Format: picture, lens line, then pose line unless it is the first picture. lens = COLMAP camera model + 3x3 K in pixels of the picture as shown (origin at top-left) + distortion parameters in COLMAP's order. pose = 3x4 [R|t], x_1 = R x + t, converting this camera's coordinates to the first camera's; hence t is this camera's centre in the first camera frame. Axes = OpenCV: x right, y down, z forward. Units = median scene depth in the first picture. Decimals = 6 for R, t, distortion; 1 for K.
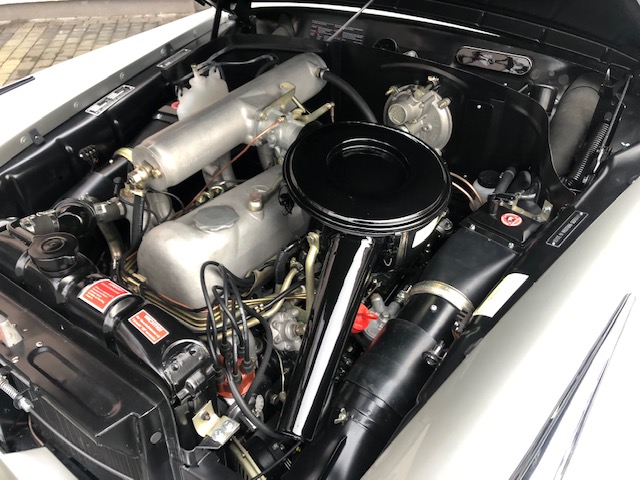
lens RADIAL K [[519.7, 0, 320.0], [0, 519.7, 240.0], [0, 0, 1]] dist [0.006739, 0.002565]
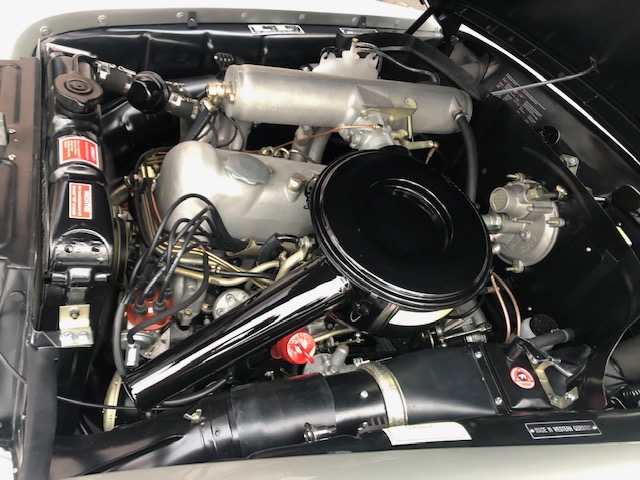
lens RADIAL K [[520.2, 0, 320.0], [0, 520.2, 240.0], [0, 0, 1]] dist [0.000779, -0.001690]
pose [[0.766360, 0.592364, -0.248592, 0.198199], [-0.600503, 0.798034, 0.050381, -0.061098], [0.228229, 0.110670, 0.967297, 0.120905]]
